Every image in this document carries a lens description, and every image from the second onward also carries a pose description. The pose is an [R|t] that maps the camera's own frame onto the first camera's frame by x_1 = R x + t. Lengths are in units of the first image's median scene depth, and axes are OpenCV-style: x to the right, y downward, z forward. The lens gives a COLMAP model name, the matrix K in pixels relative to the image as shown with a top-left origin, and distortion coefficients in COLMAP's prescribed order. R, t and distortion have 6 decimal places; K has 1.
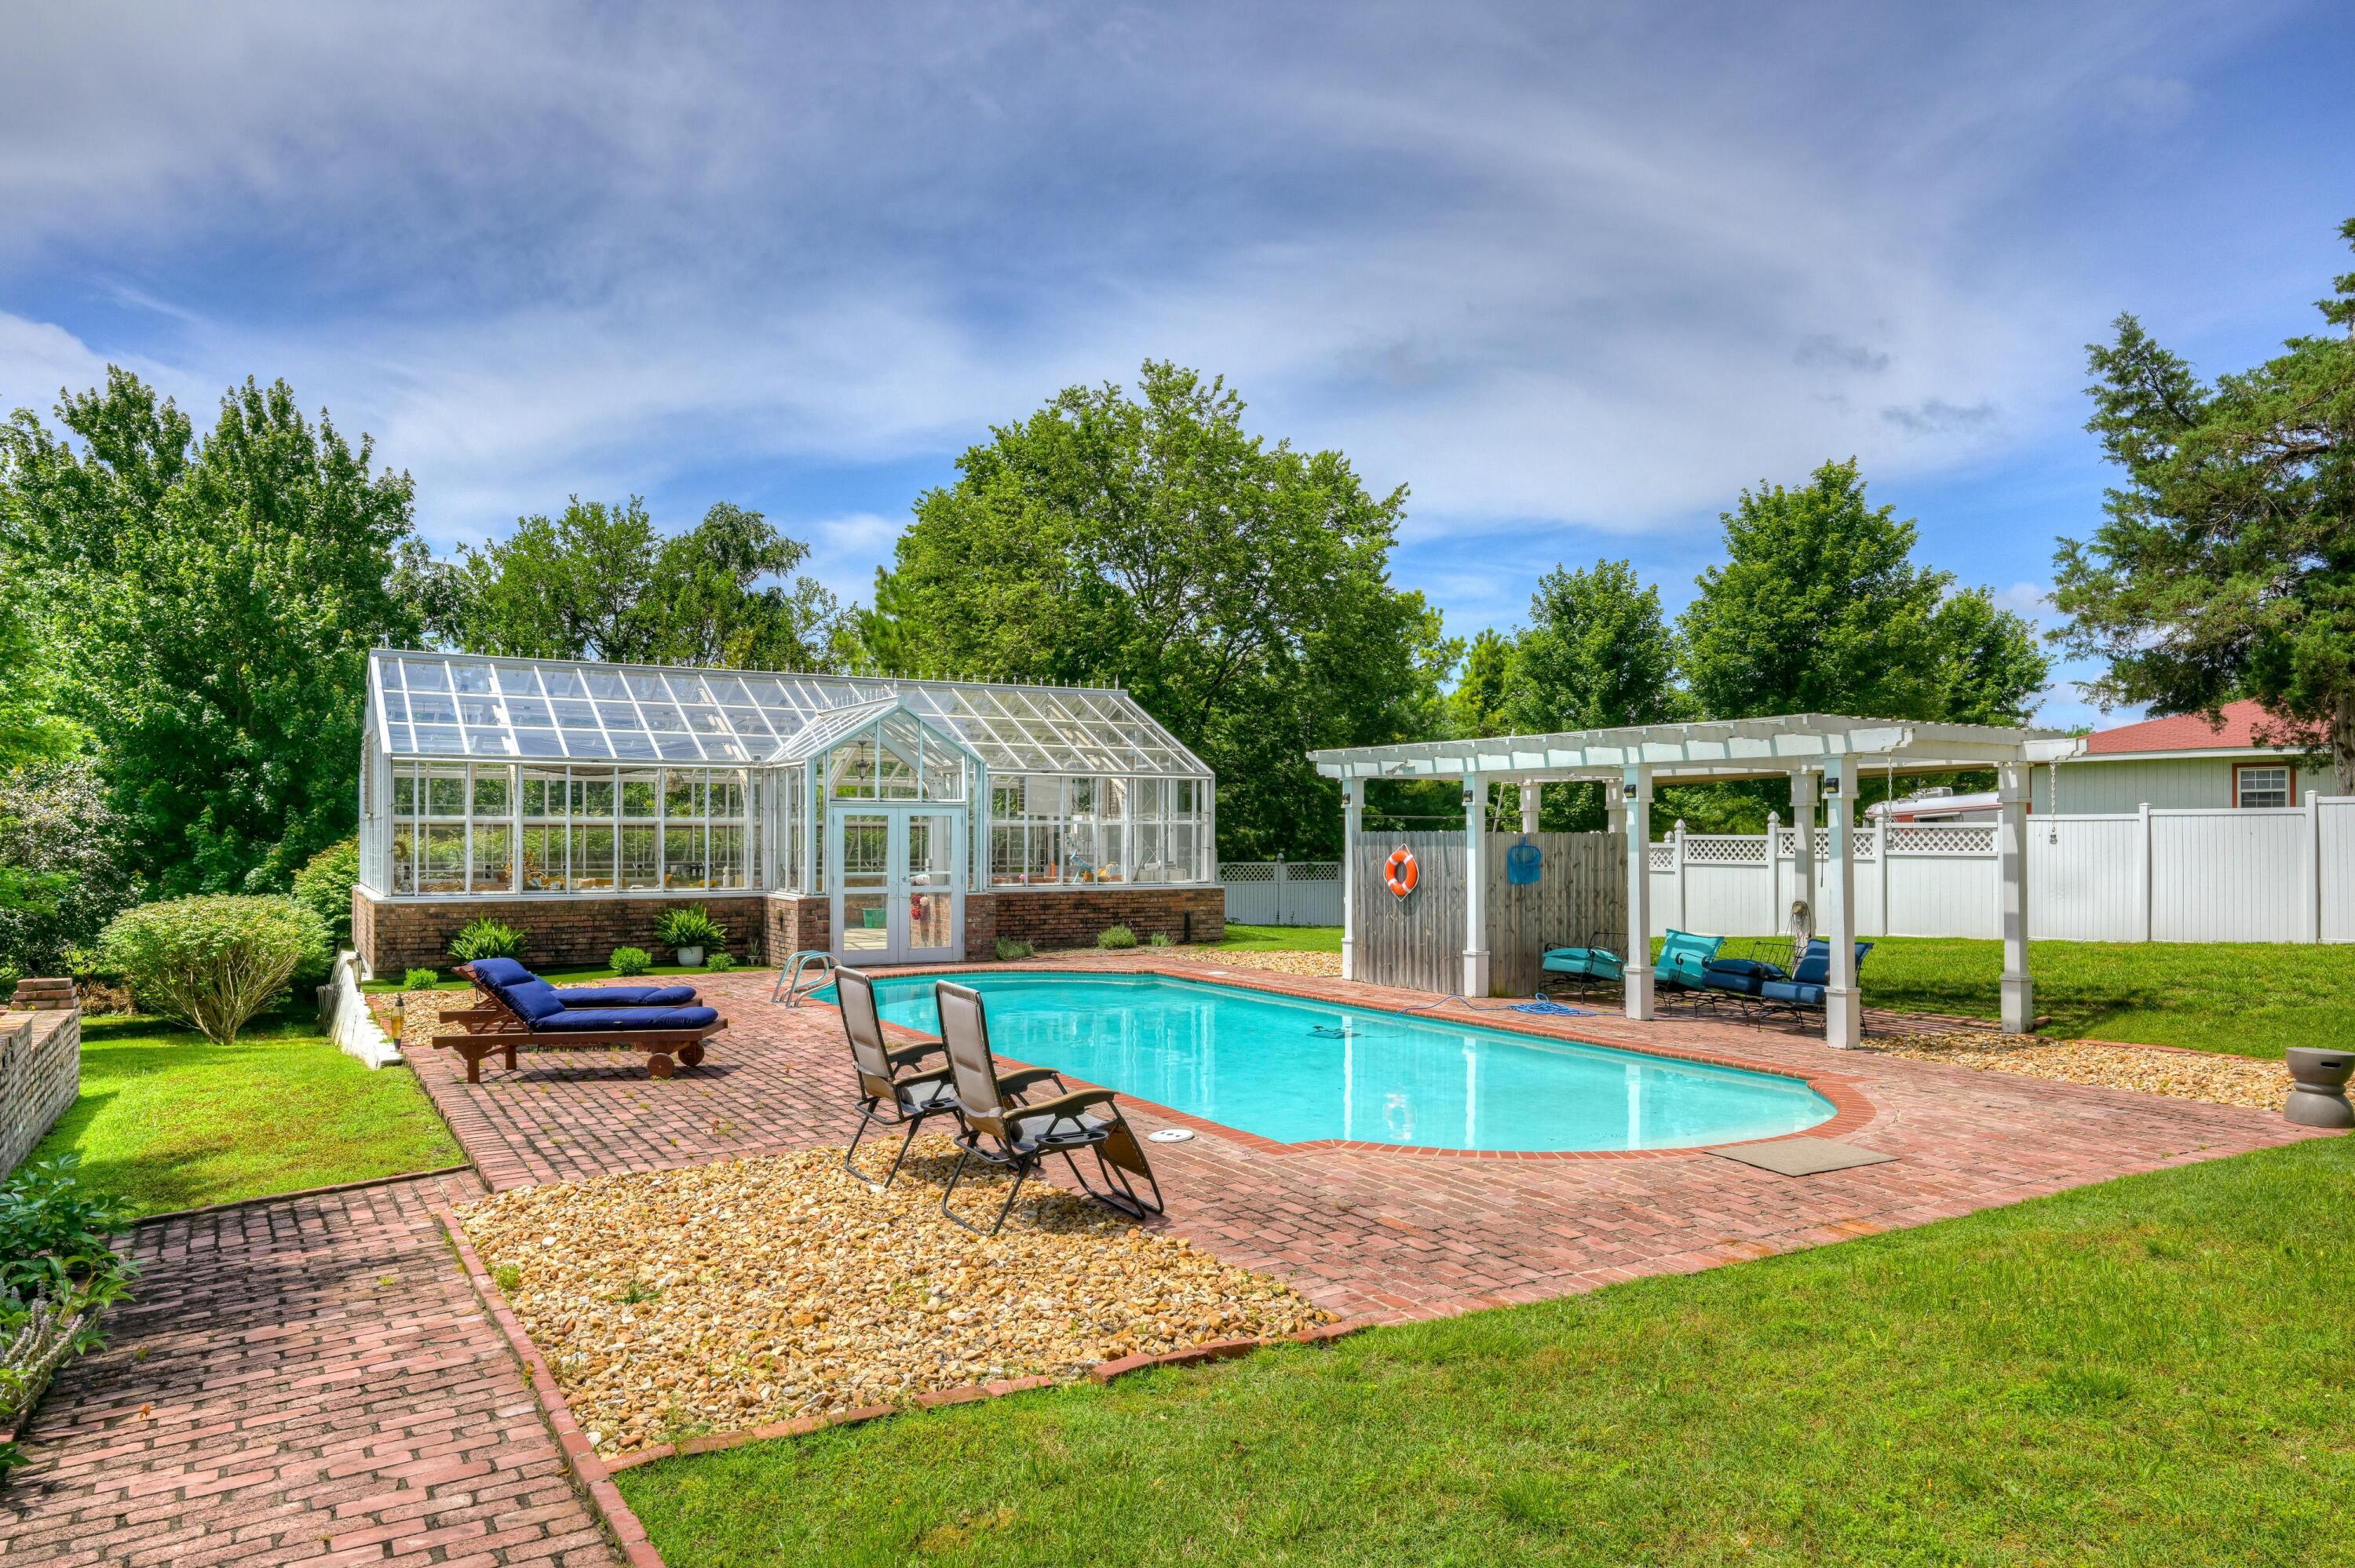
lens RADIAL K [[1549.3, 0, 1177.2], [0, 1549.3, 826.3], [0, 0, 1]] dist [-0.023998, 0.000901]
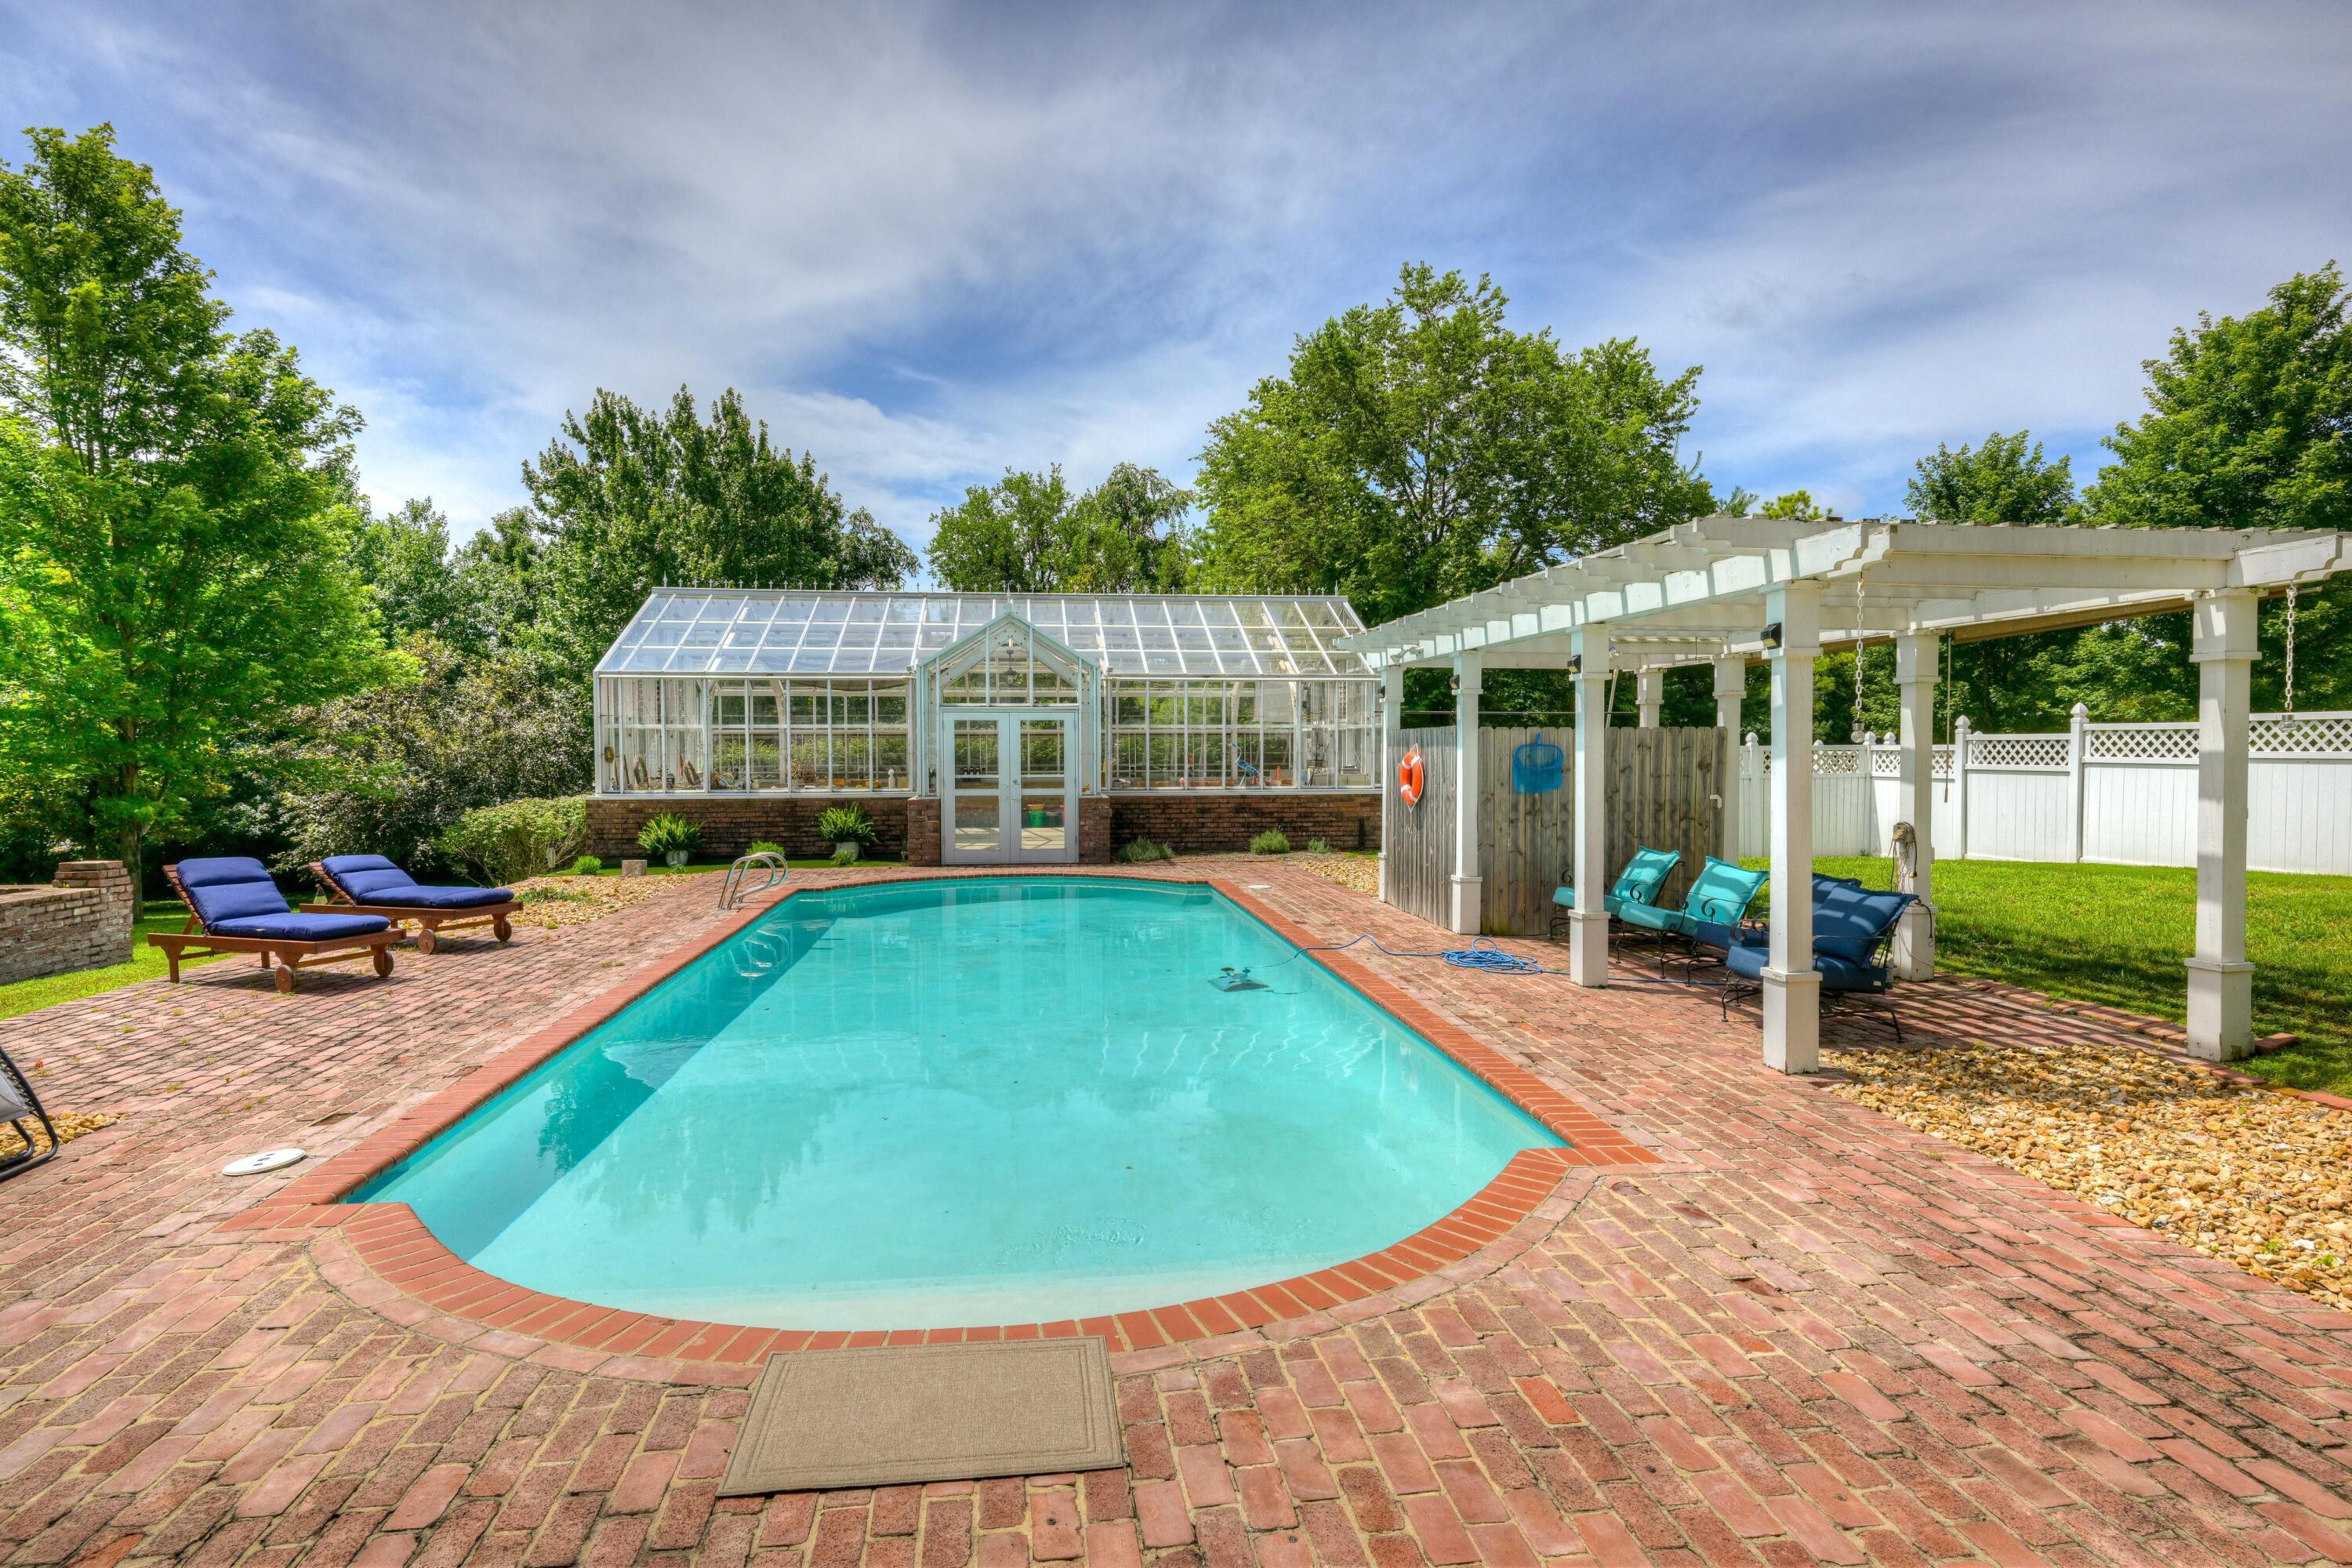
lens RADIAL K [[1244.5, 0, 1176.0], [0, 1244.5, 784.0], [0, 0, 1]] dist [-0.004106, 0.002442]
pose [[0.919013, 0.007445, -0.394157, 0.181595], [0.006618, 0.999389, 0.034308, 0.005642], [0.394172, -0.034138, 0.918402, 0.204625]]
